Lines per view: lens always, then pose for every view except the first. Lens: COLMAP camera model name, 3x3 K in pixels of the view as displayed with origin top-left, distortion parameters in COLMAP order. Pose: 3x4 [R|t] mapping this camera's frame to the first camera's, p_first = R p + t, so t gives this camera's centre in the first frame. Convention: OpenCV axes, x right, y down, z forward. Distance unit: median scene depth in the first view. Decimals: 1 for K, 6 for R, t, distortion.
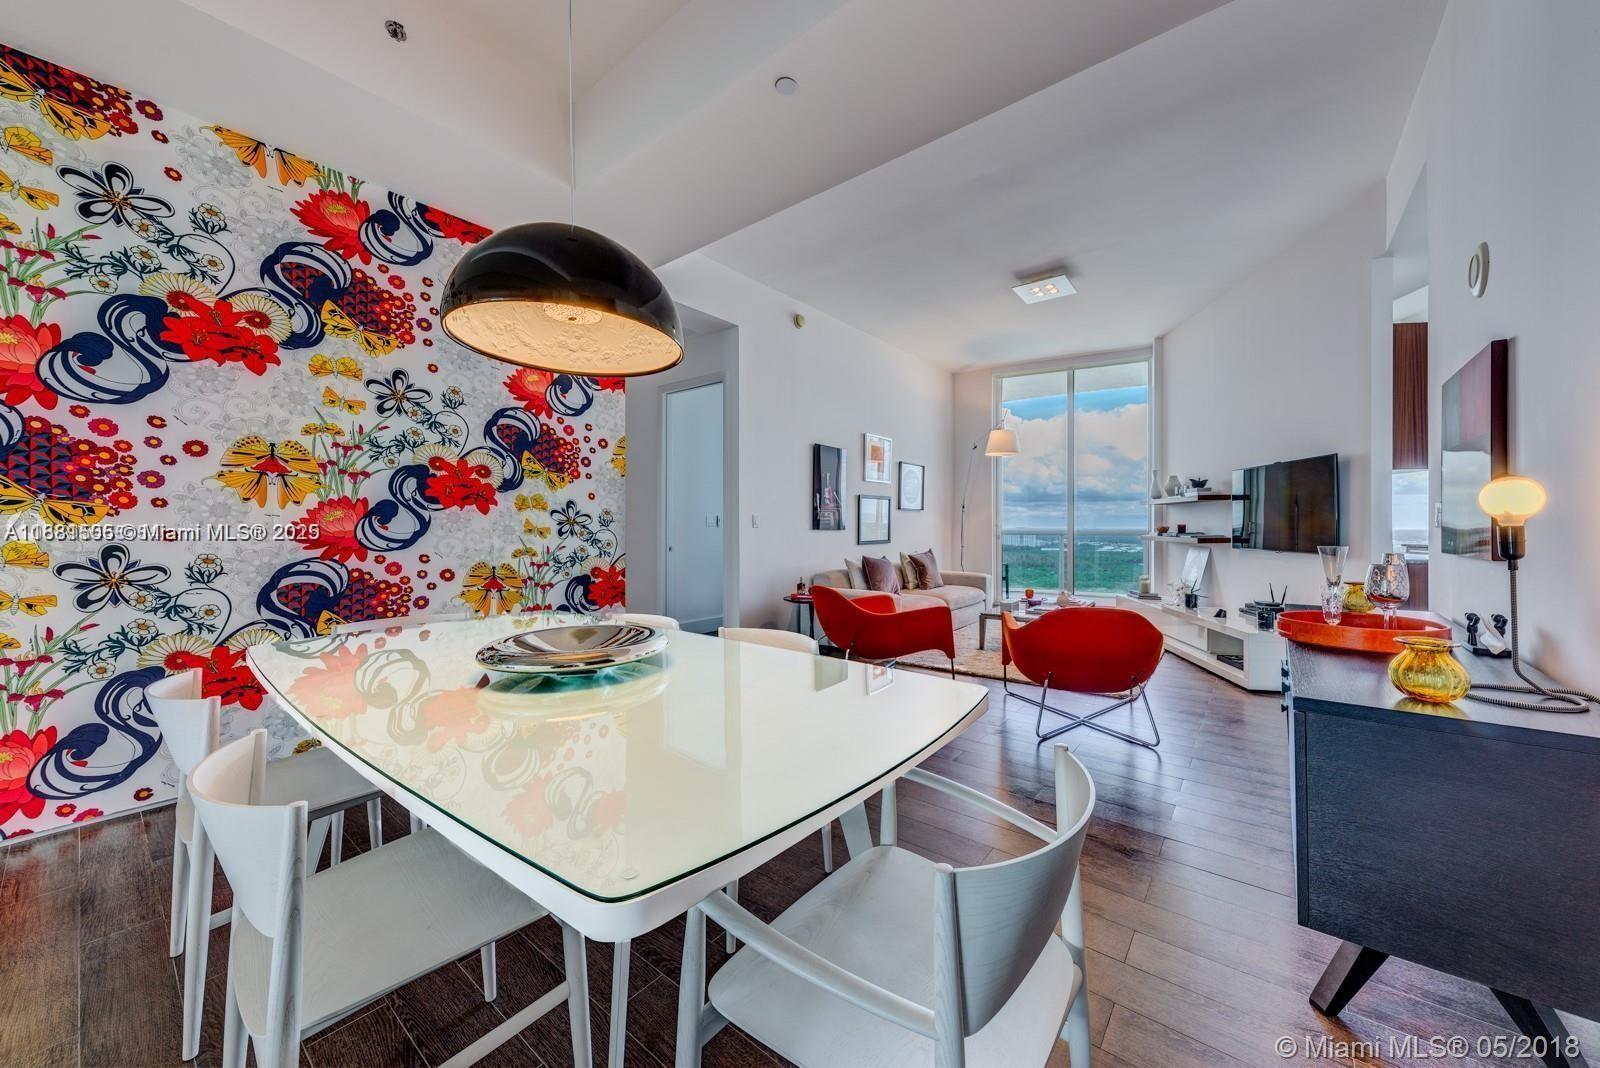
lens RADIAL K [[558.0, 0, 866.0], [0, 558.0, 526.4], [0, 0, 1]] dist [-0.000692, -0.000004]
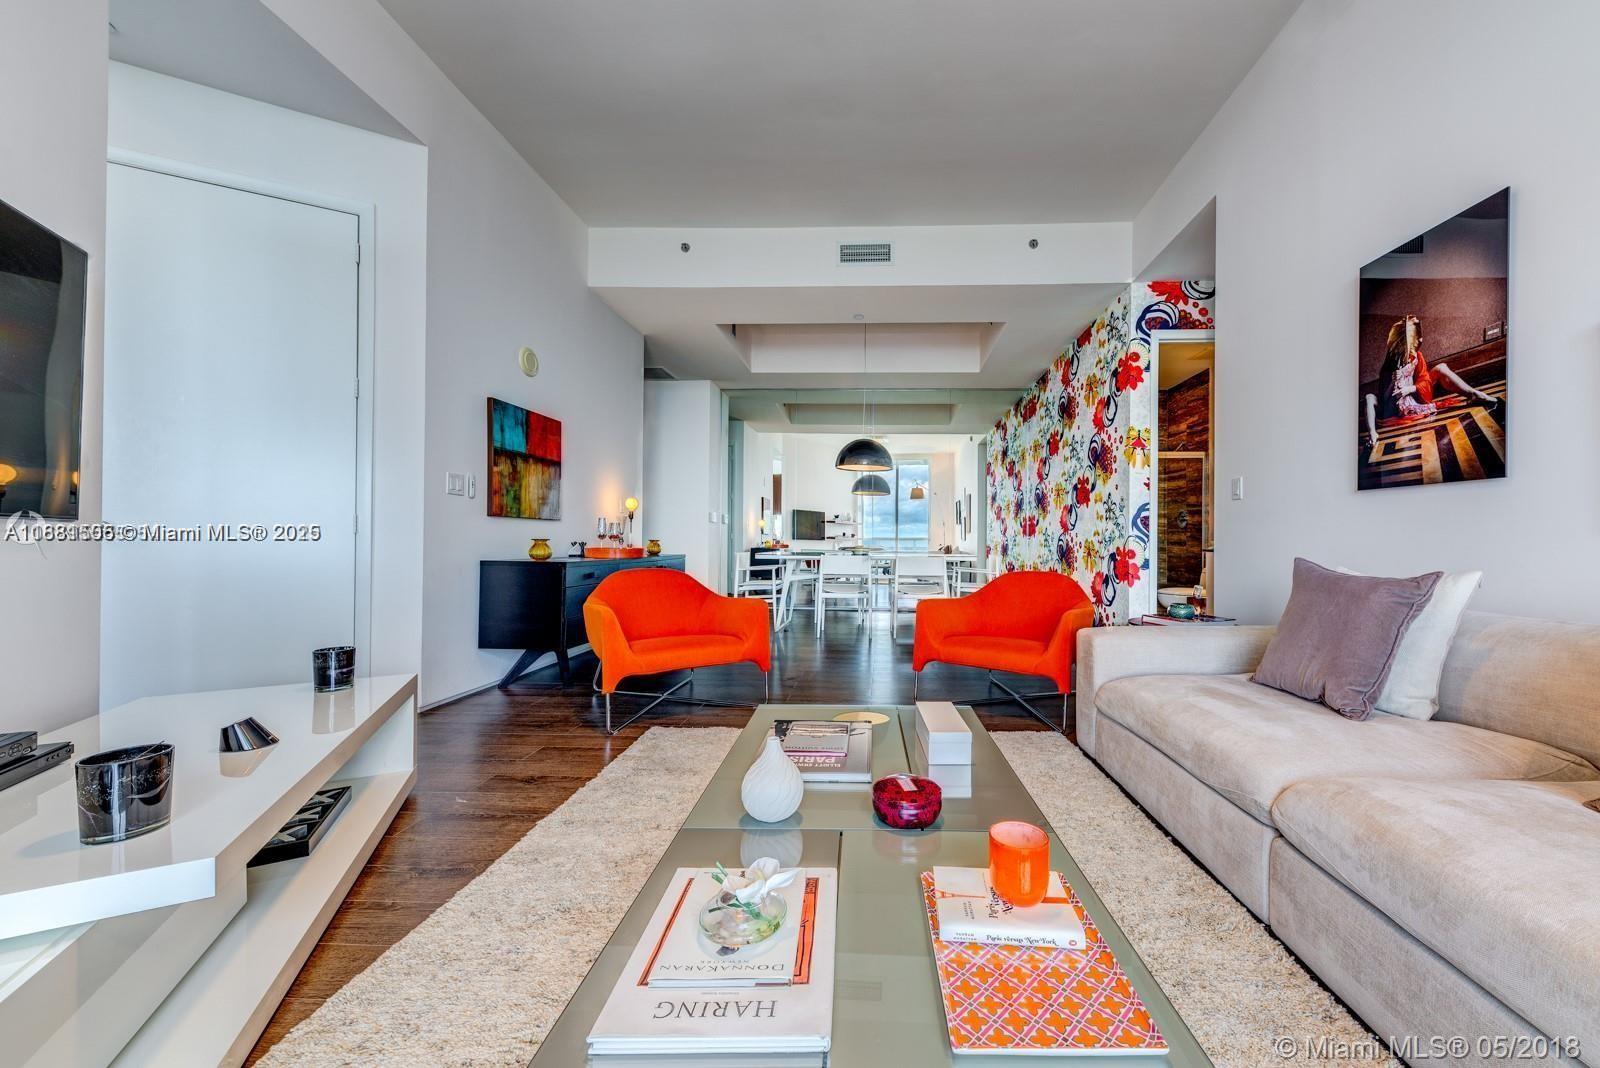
lens RADIAL K [[570.8, 0, 822.3], [0, 570.8, 538.5], [0, 0, 1]] dist [-0.000736, -0.000022]
pose [[-0.878412, -0.010025, -0.477799, 0.414165], [-0.009186, 0.999949, -0.004093, 0.043242], [0.477816, 0.000793, -0.878460, 1.139705]]
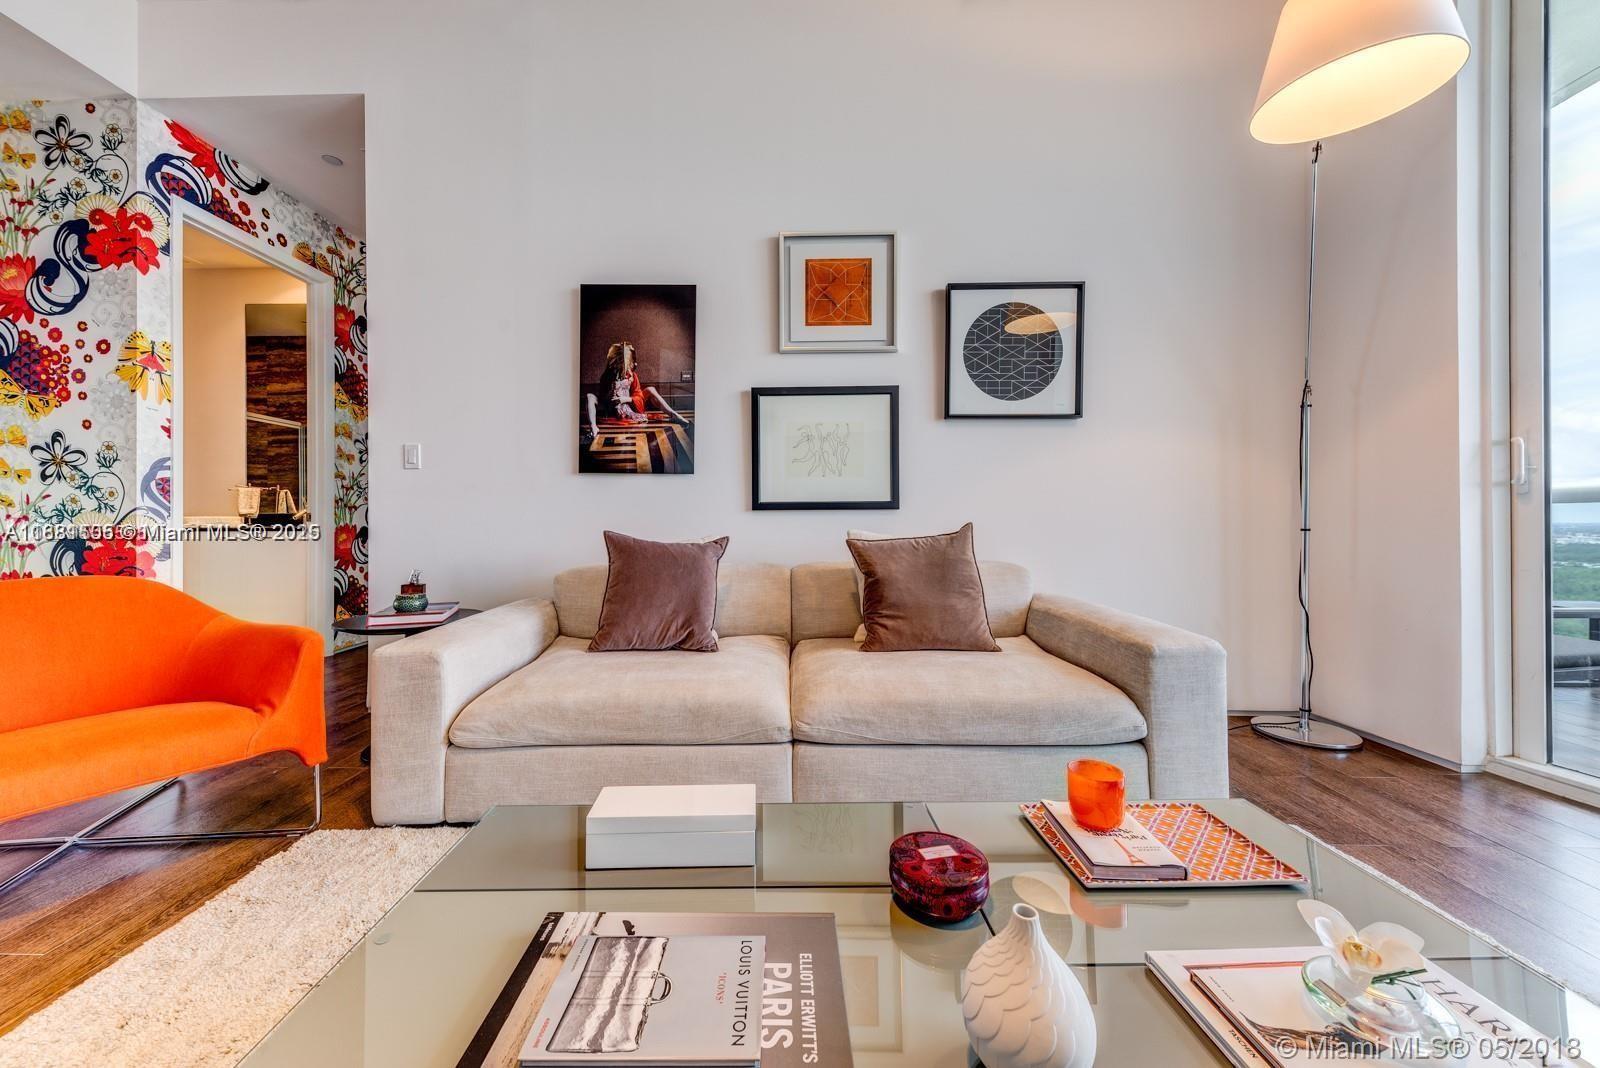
lens RADIAL K [[579.1, 0, 810.4], [0, 579.1, 518.7], [0, 0, 1]] dist [0.012799, -0.004040]
pose [[0.546549, -0.005413, -0.837410, 0.398157], [0.001448, 0.999984, -0.005519, 0.045157], [0.837426, 0.001804, 0.546548, 0.873968]]
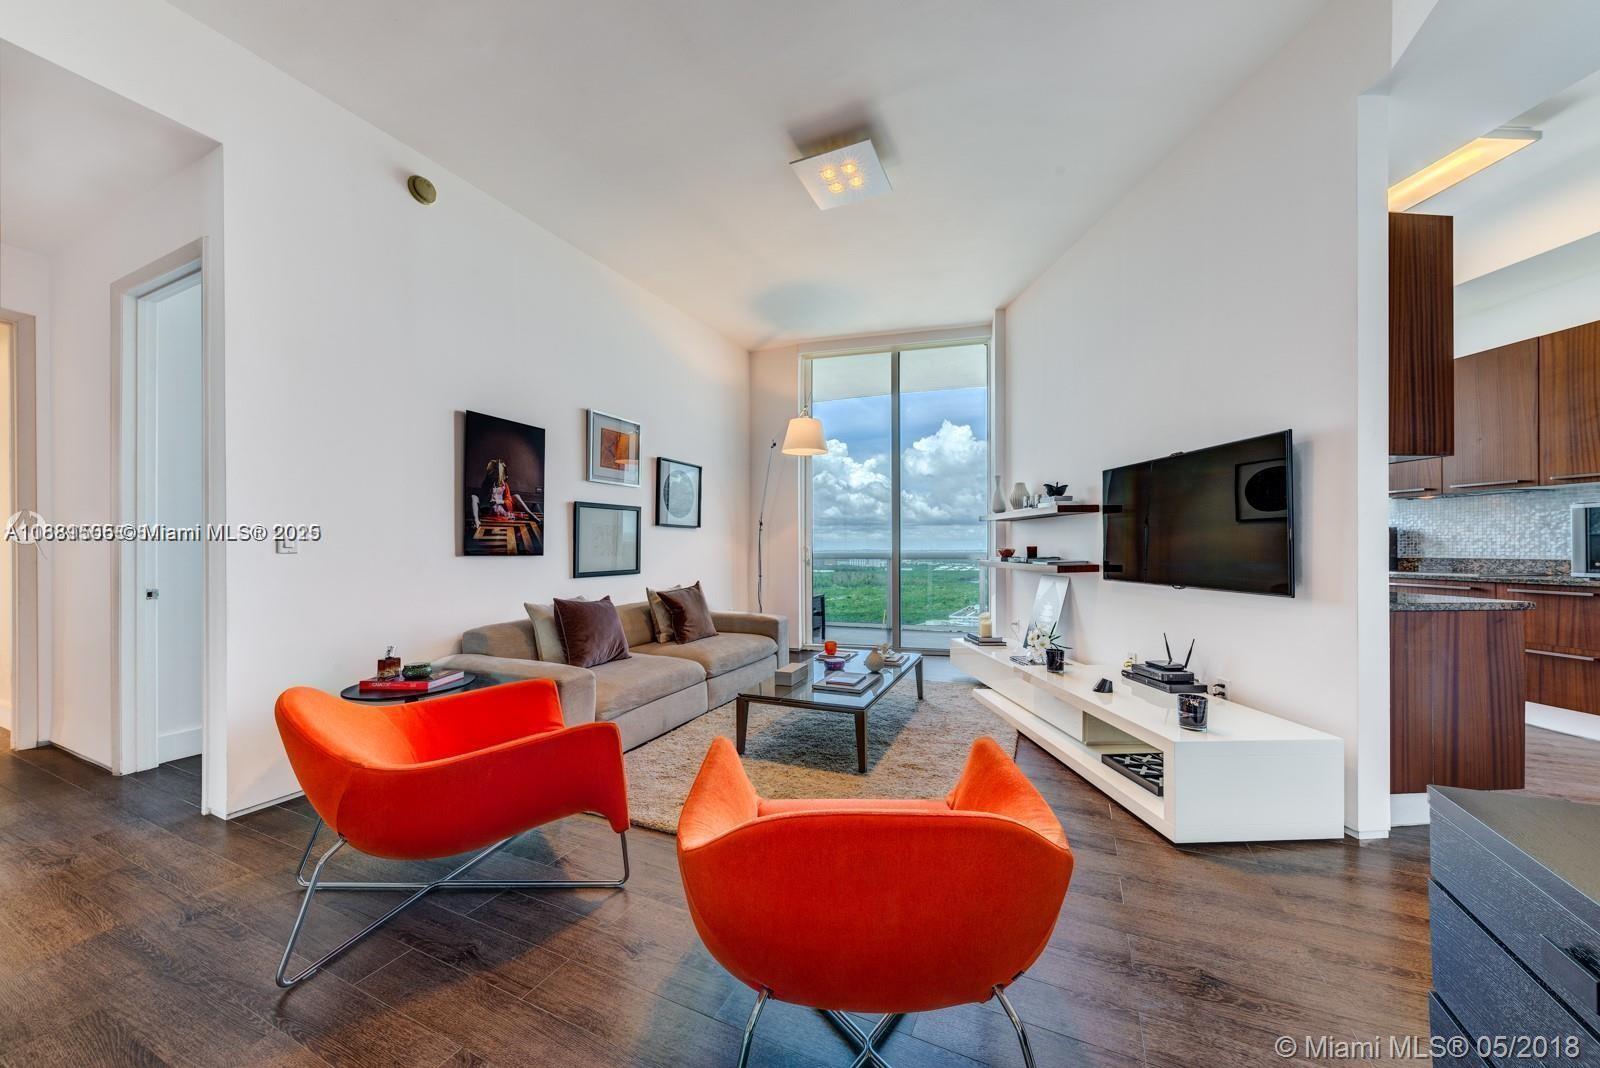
lens RADIAL K [[538.5, 0, 808.9], [0, 538.5, 545.0], [0, 0, 1]] dist [0.013357, -0.002865]
pose [[0.986343, -0.000762, 0.164702, 0.165291], [0.001668, 0.999984, -0.005361, -0.002014], [-0.164696, 0.005563, 0.986329, 0.365864]]
